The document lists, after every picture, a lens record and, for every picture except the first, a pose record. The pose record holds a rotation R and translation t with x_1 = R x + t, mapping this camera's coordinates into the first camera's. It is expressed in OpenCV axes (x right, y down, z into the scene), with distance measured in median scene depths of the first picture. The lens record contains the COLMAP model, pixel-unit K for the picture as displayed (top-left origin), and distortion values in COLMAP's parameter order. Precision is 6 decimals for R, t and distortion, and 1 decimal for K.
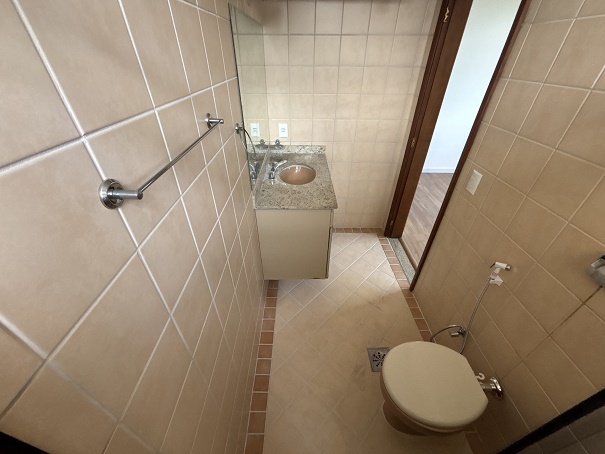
lens RADIAL K [[243.6, 0, 302.9], [0, 243.6, 227.1], [0, 0, 1]] dist [-0.000955, -0.000466]
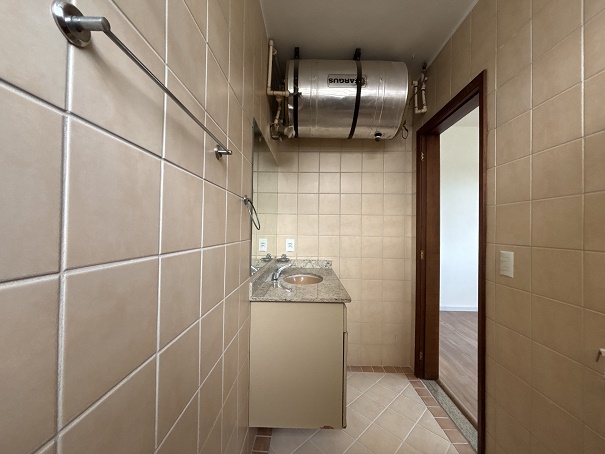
lens RADIAL K [[243.6, 0, 302.2], [0, 243.6, 226.6], [0, 0, 1]] dist [-0.000955, -0.000466]
pose [[0.999526, 0.005305, -0.030336, 0.000458], [-0.022207, 0.806623, -0.590648, 0.142151], [0.021336, 0.591042, 0.806359, 0.125774]]
